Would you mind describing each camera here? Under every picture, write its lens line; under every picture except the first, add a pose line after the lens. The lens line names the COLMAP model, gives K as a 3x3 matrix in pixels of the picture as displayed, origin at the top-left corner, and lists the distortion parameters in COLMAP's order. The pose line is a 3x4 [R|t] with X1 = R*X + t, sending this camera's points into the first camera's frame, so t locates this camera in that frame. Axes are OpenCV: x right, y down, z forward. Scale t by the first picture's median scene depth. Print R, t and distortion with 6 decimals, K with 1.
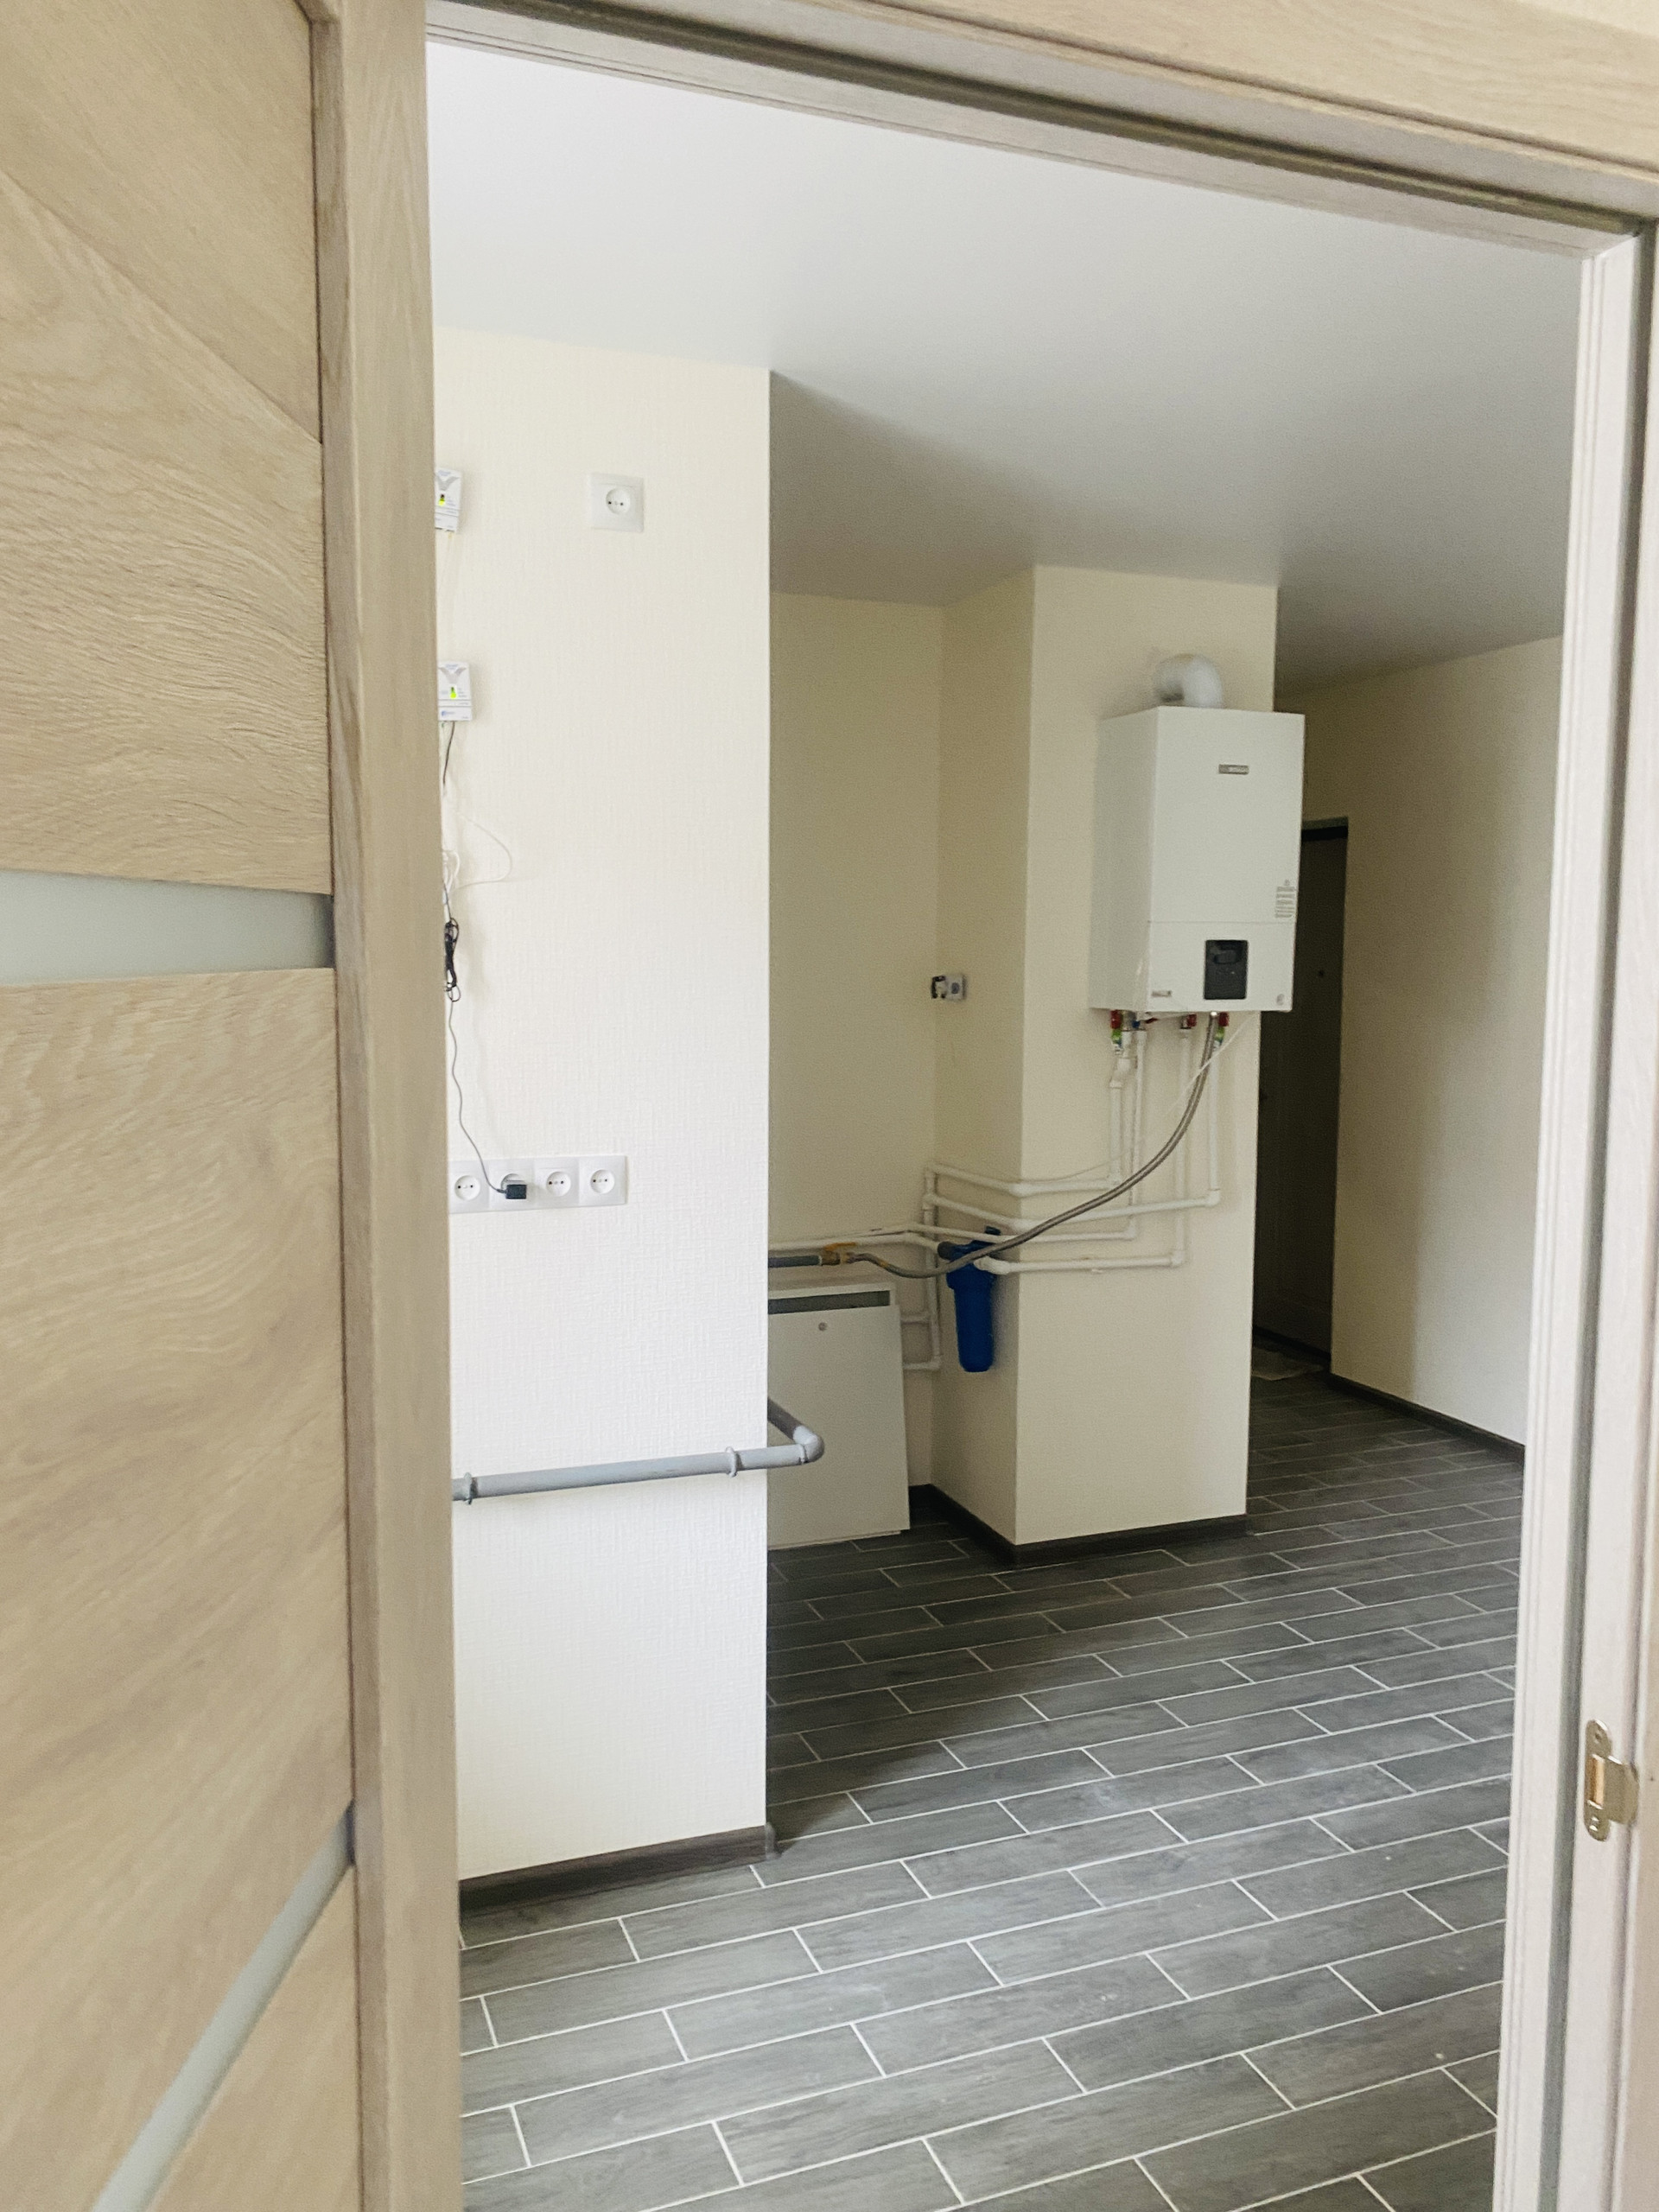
lens RADIAL K [[1666.0, 0, 833.3], [0, 1666.0, 1118.2], [0, 0, 1]] dist [0.128153, -0.267245]
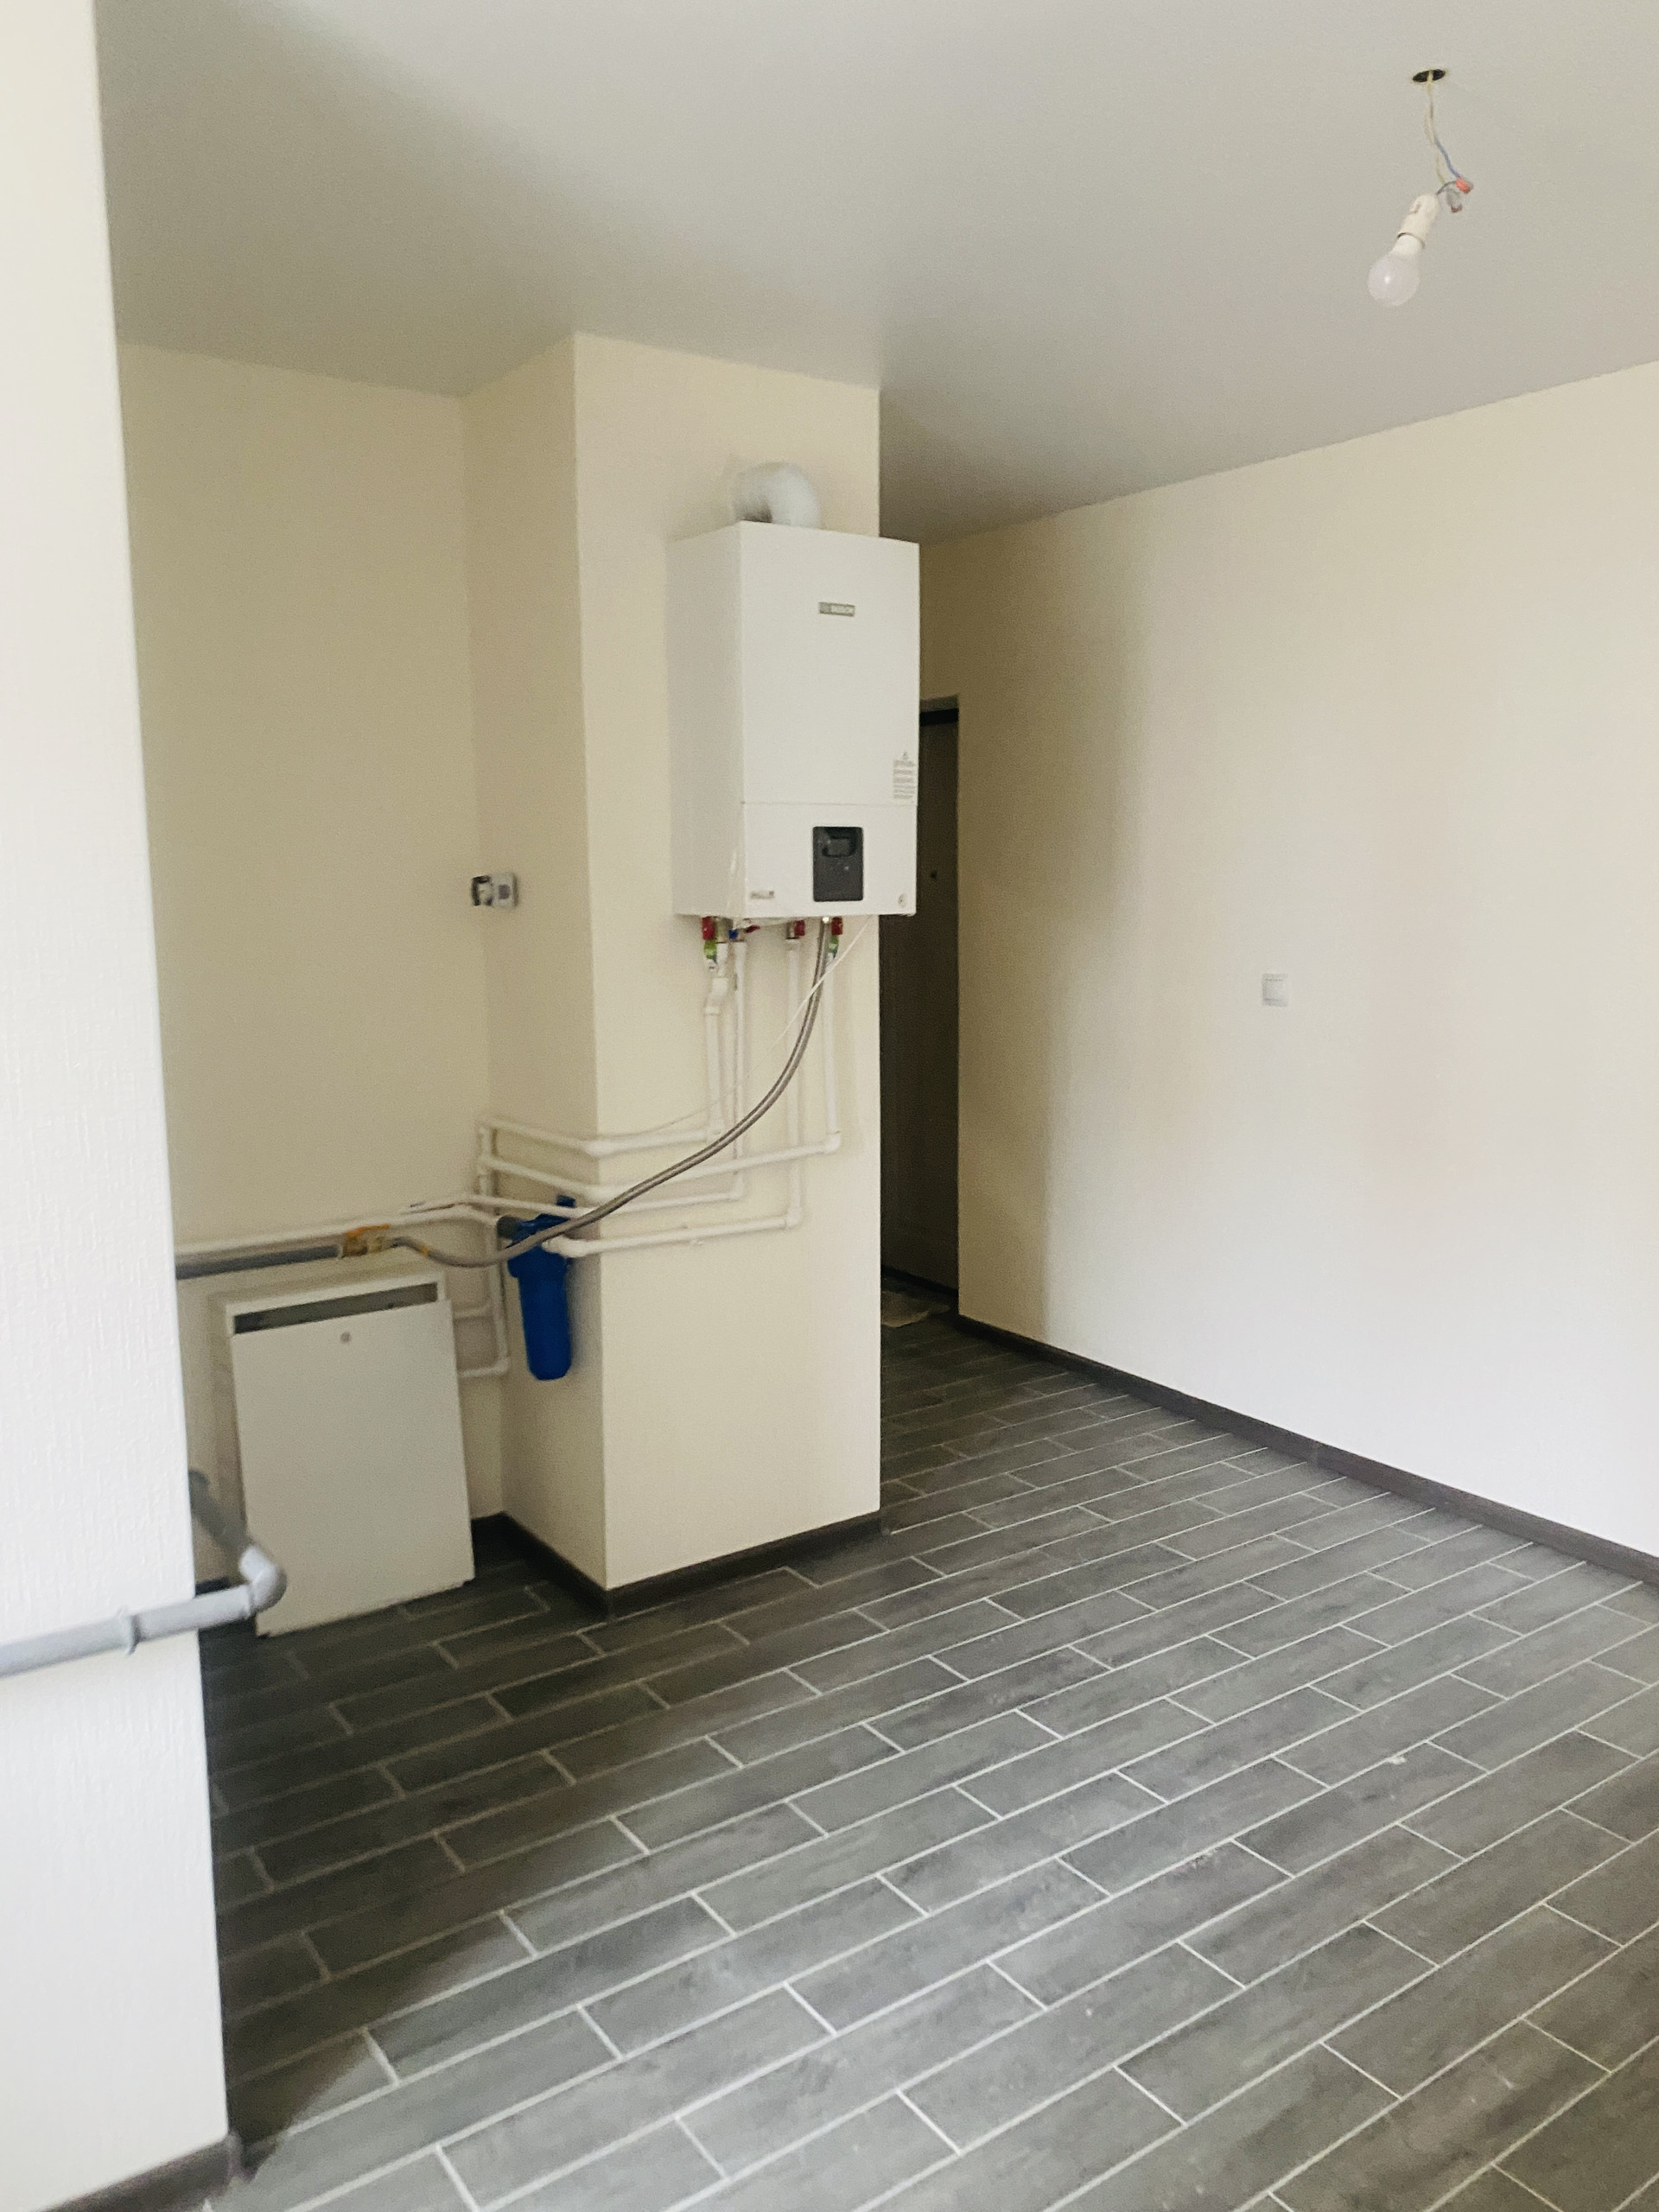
lens RADIAL K [[1666.0, 0, 833.3], [0, 1666.0, 1118.2], [0, 0, 1]] dist [0.128153, -0.267245]
pose [[0.972508, -0.048171, 0.227834, 0.041668], [0.036642, 0.997838, 0.054567, -0.010066], [-0.229970, -0.044719, 0.972170, 0.209521]]
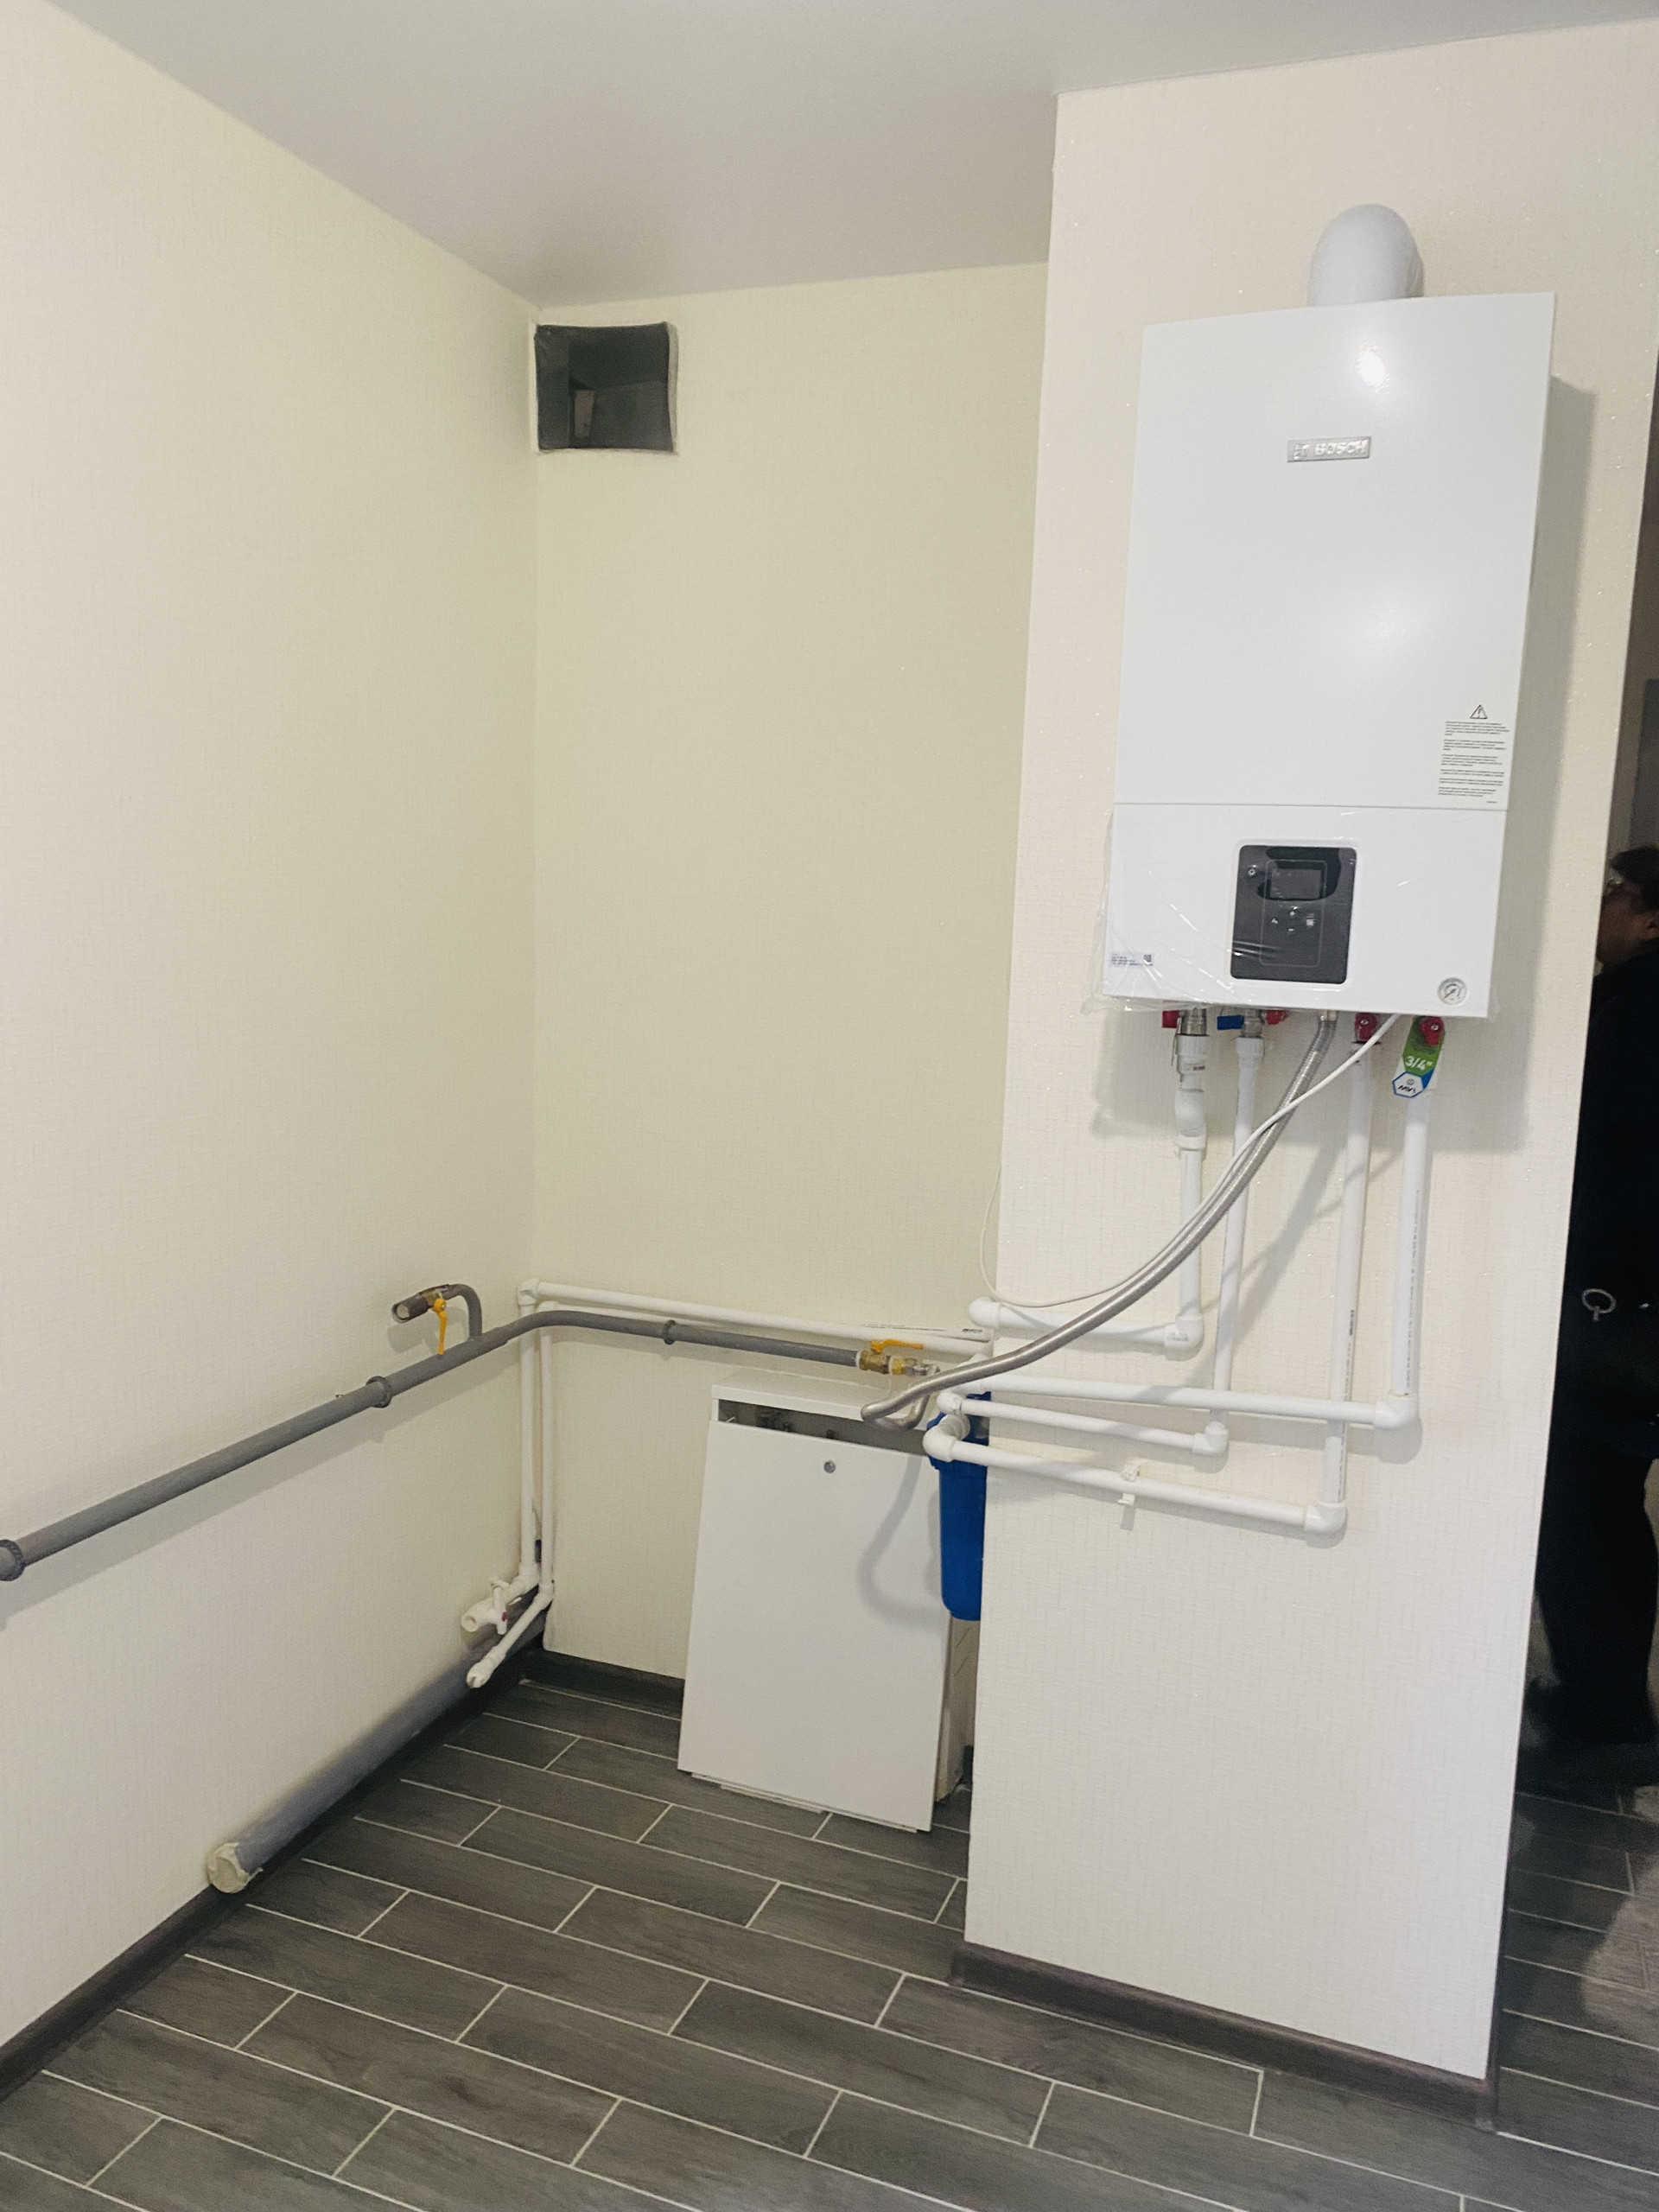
lens RADIAL K [[1690.2, 0, 968.0], [0, 1690.2, 1112.6], [0, 0, 1]] dist [-0.003860, -0.004015]
pose [[0.732785, 0.118921, -0.669988, 0.460099], [-0.098798, 0.992771, 0.068156, -0.056759], [0.673250, 0.016249, 0.739237, 0.598521]]
